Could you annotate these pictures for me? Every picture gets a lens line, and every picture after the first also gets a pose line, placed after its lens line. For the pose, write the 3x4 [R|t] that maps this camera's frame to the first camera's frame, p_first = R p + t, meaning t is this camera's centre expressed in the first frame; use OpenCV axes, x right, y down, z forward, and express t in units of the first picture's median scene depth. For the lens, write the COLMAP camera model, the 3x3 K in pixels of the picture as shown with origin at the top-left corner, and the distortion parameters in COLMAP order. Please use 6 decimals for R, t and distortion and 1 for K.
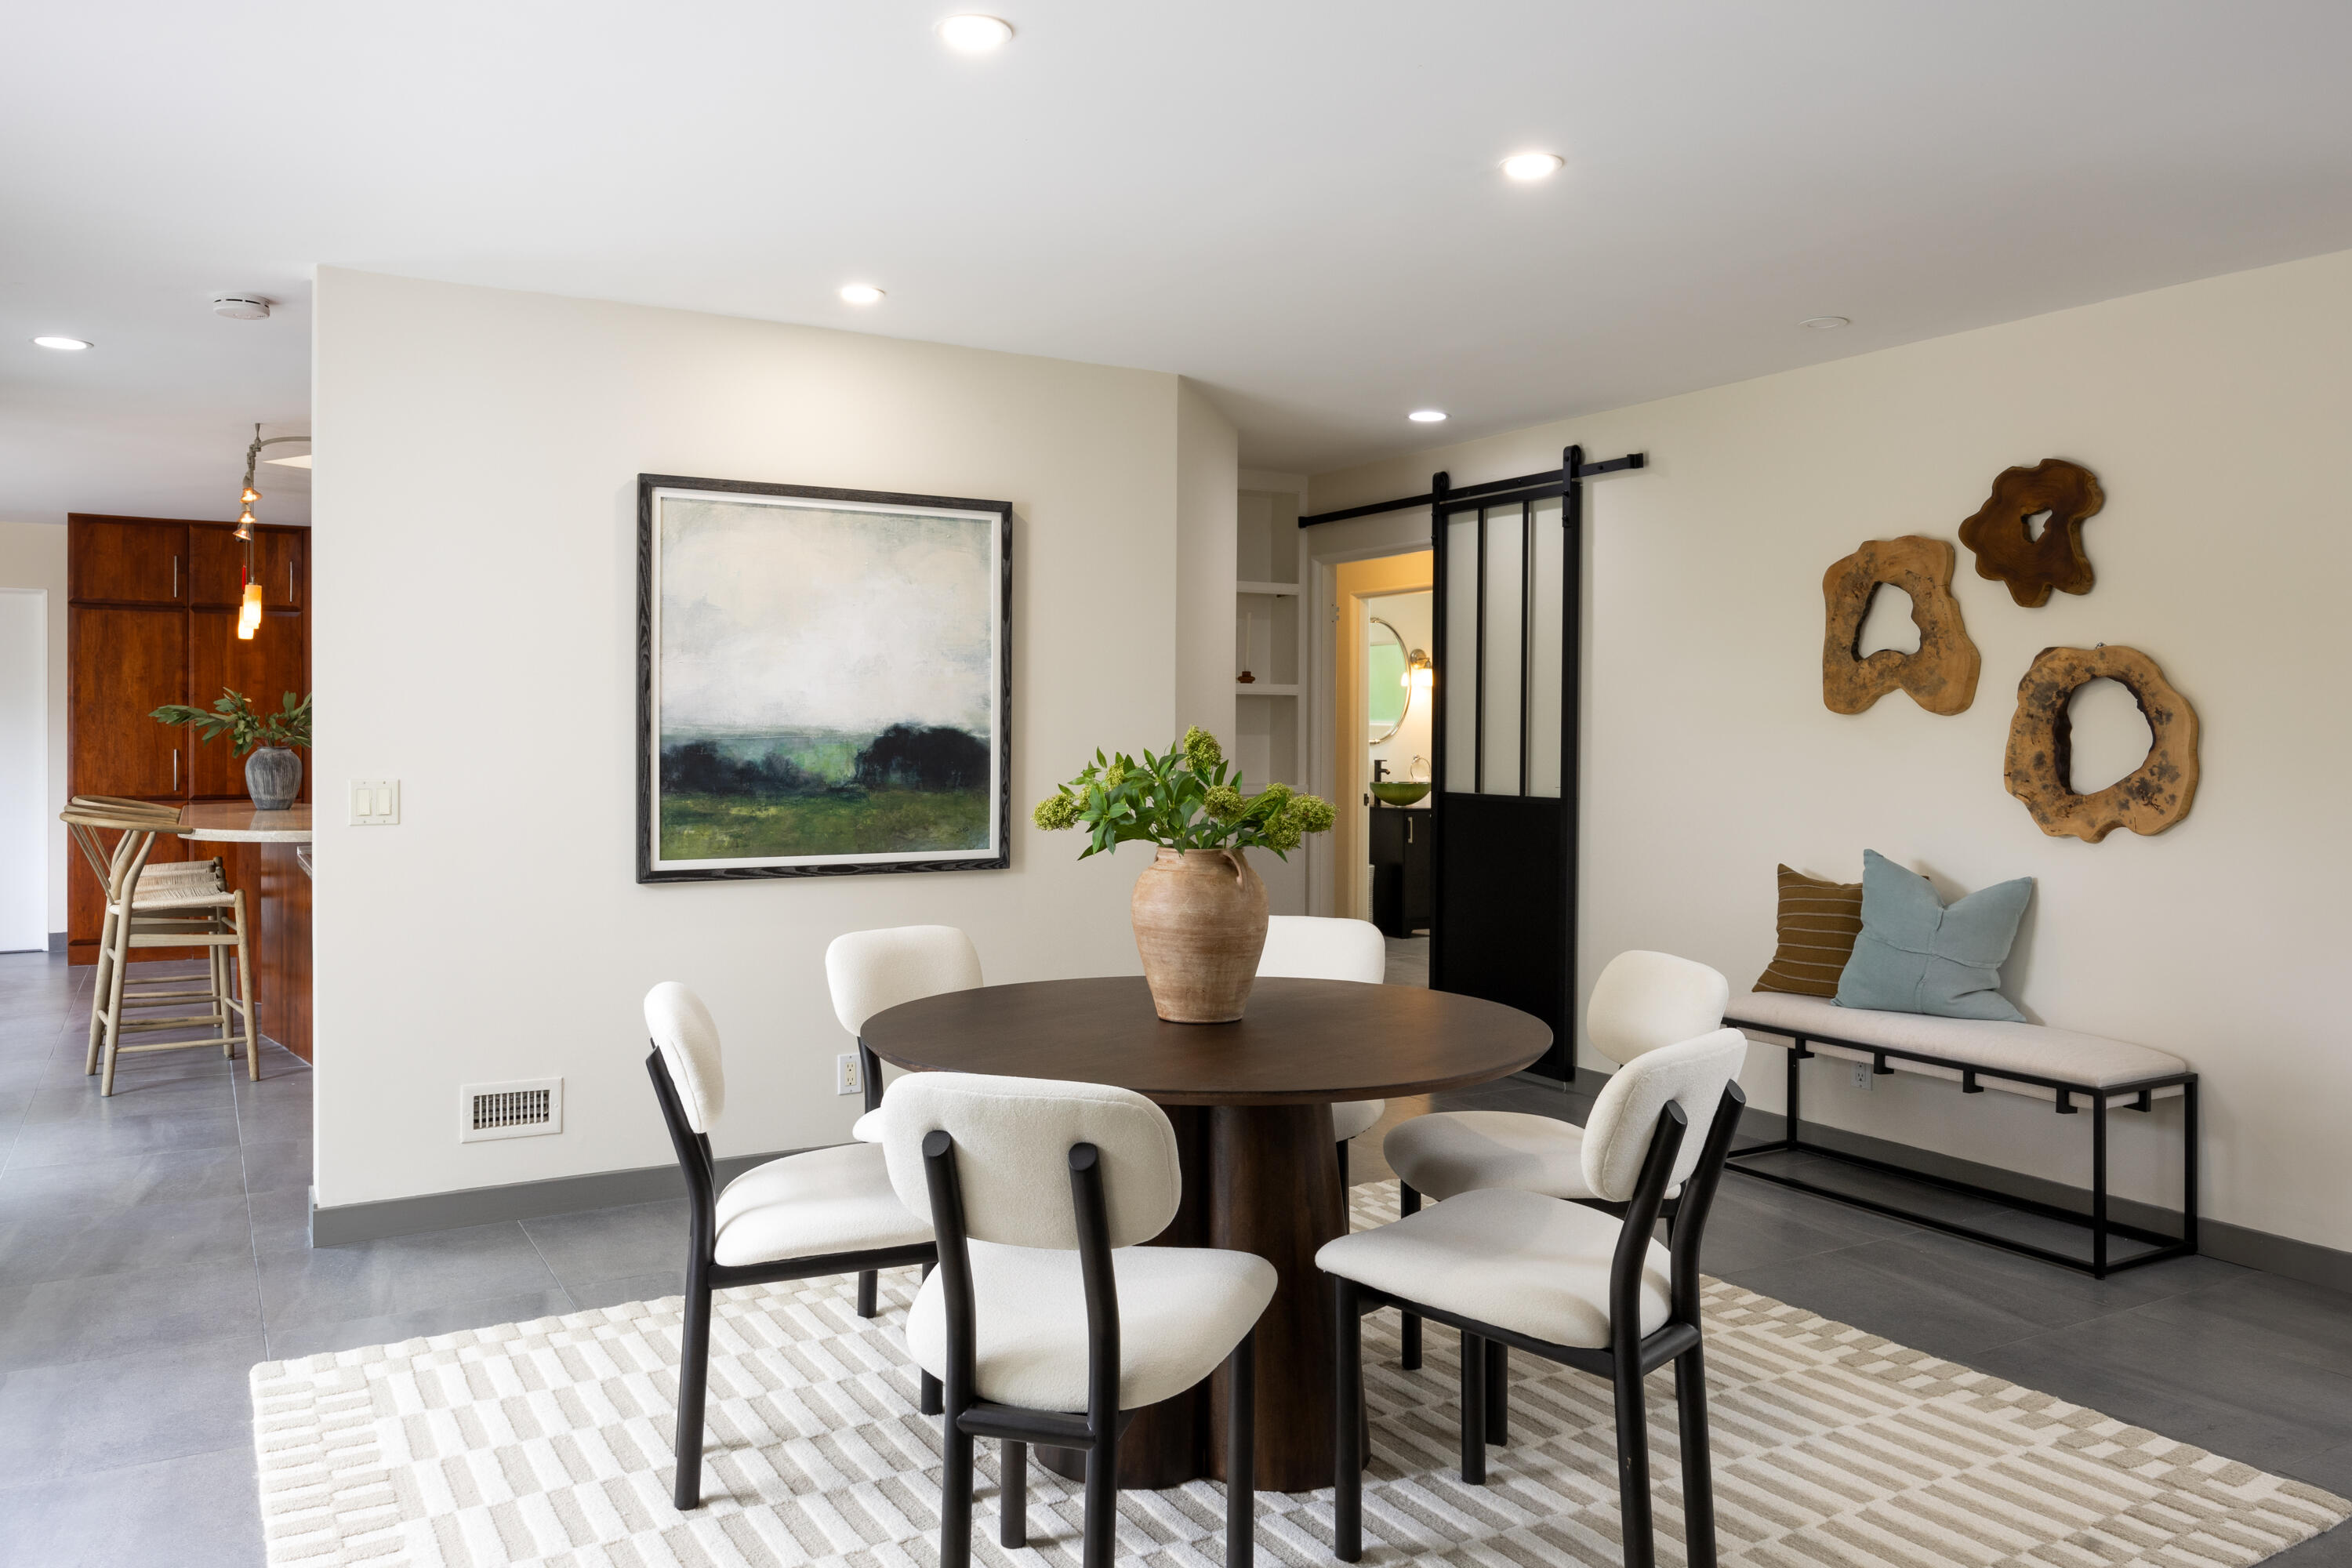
lens RADIAL K [[1684.7, 0, 1121.4], [0, 1684.7, 729.1], [0, 0, 1]] dist [0.006426, 0.002888]
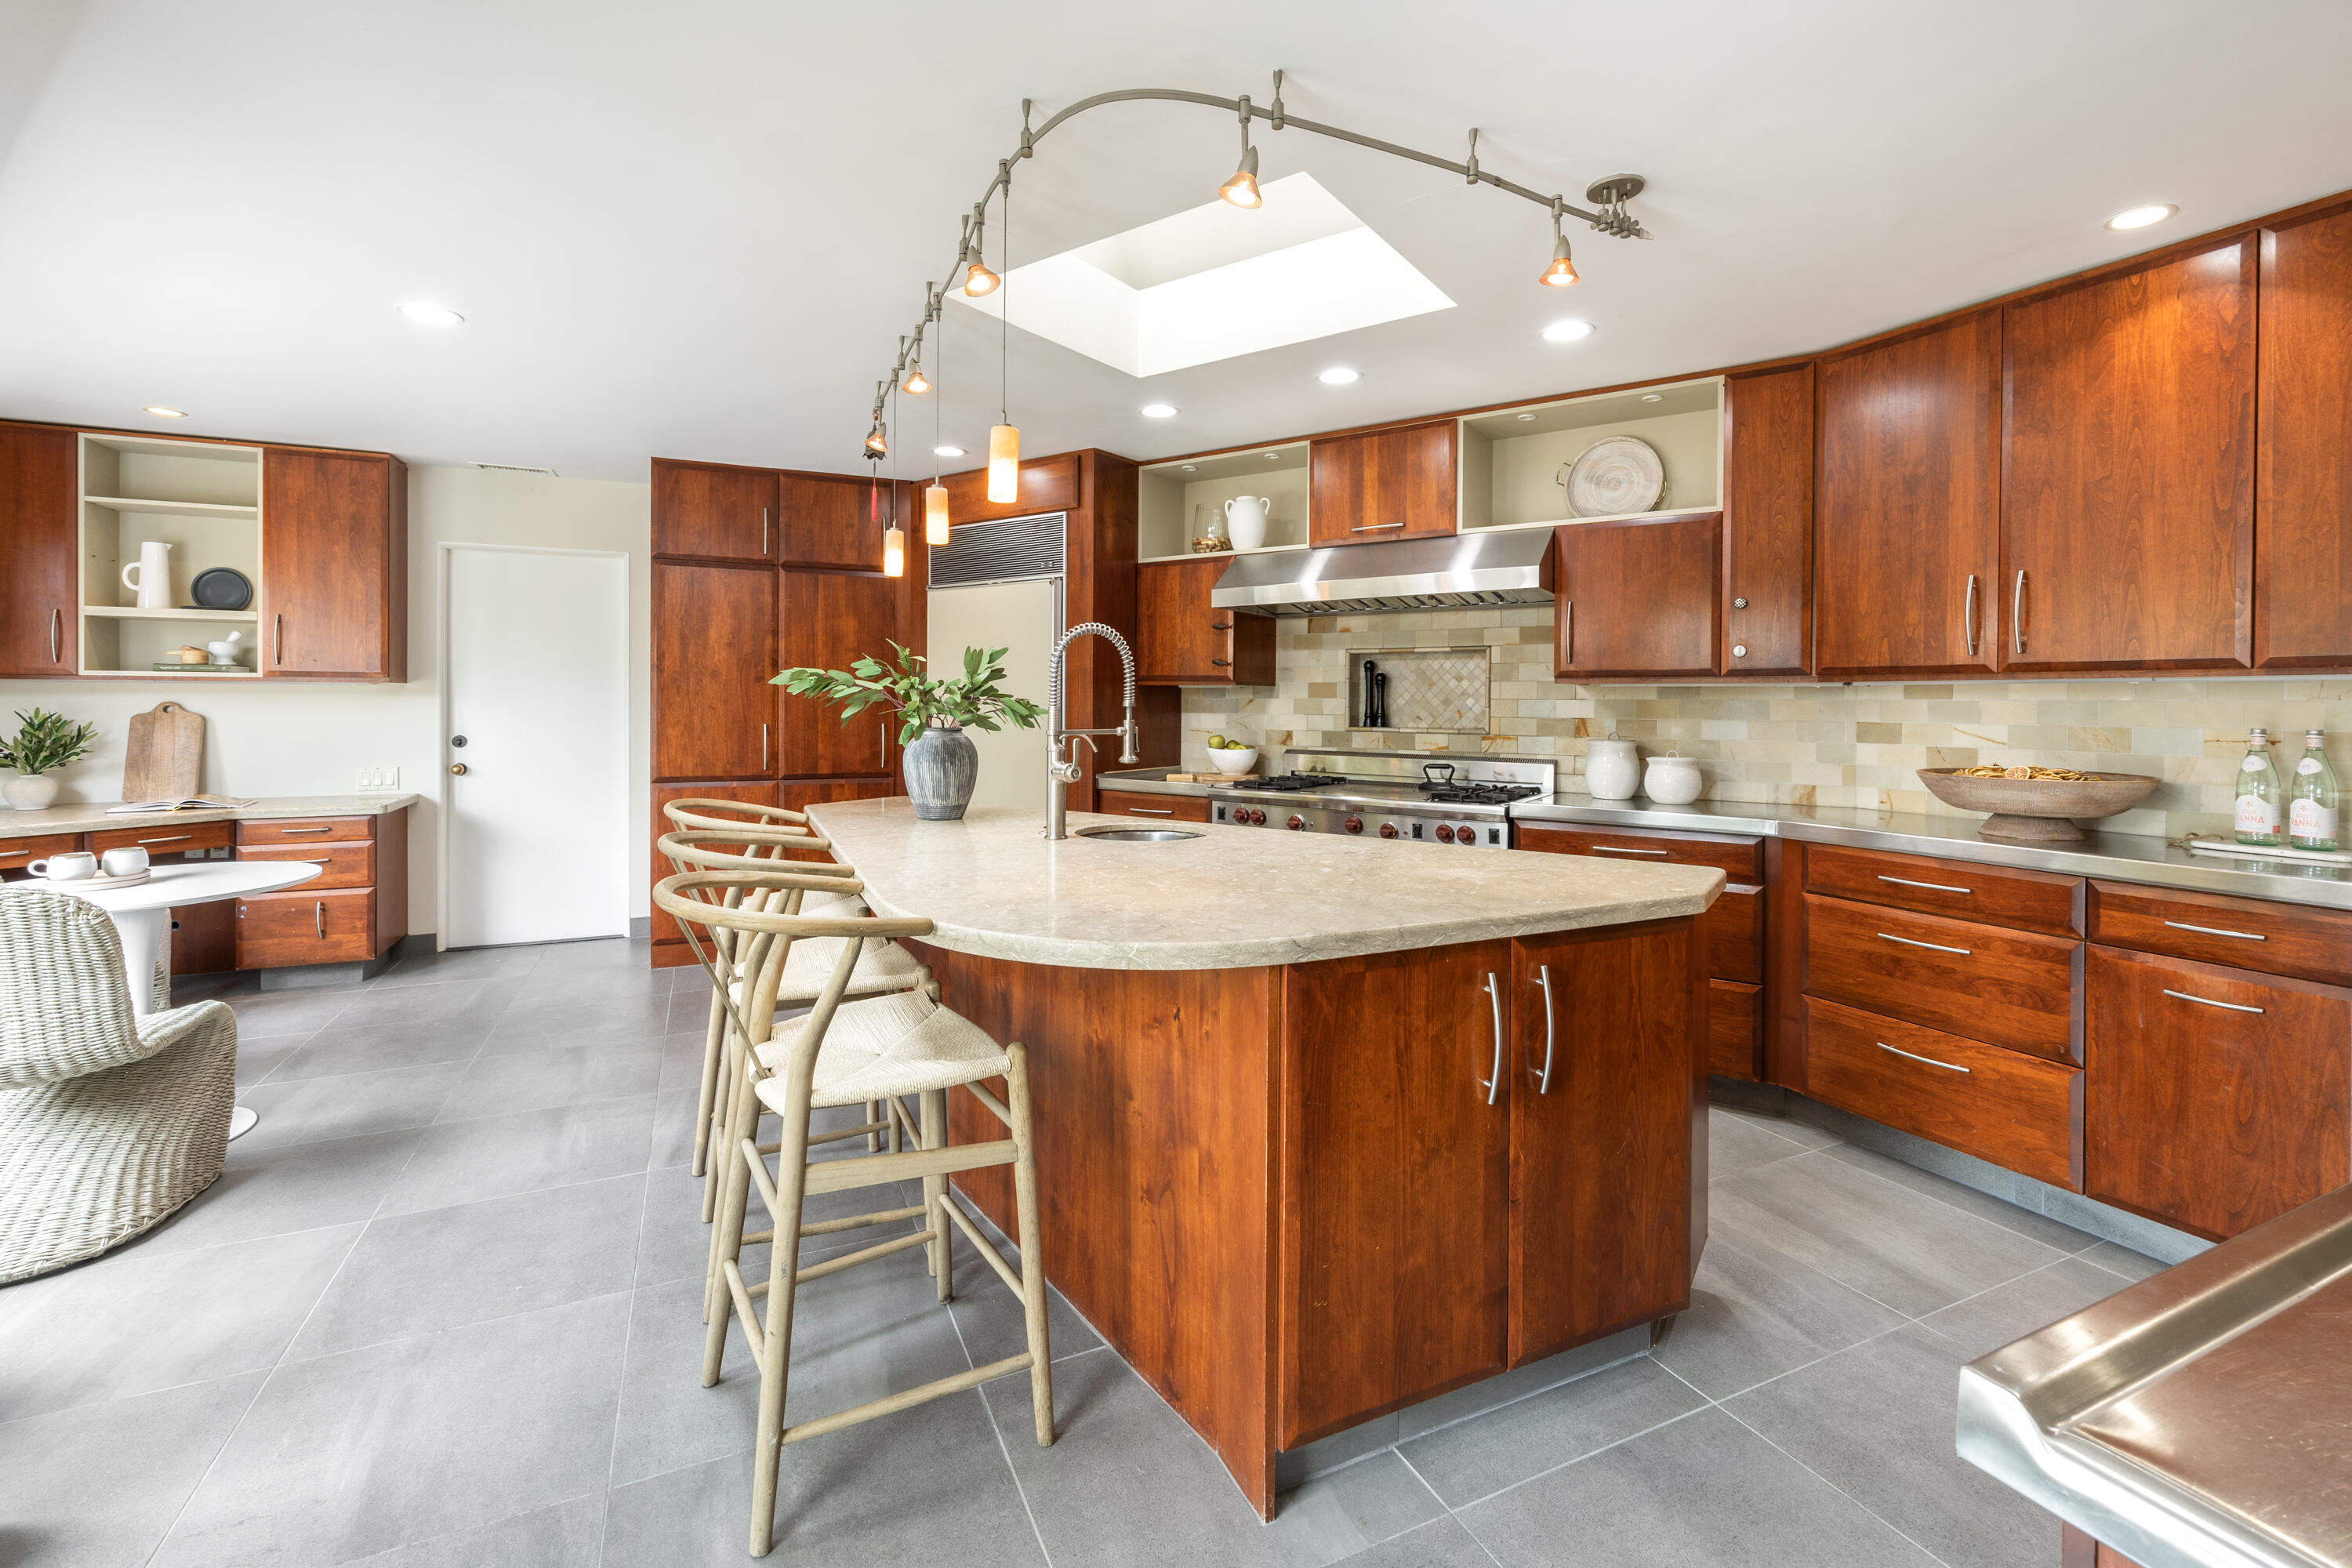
lens RADIAL K [[1014.2, 0, 1182.0], [0, 1014.2, 706.4], [0, 0, 1]] dist [-0.001571, -0.000431]
pose [[0.997821, 0.002904, -0.065918, -0.306765], [-0.002595, 0.999985, 0.004776, -0.000421], [0.065931, -0.004595, 0.997814, 0.481996]]
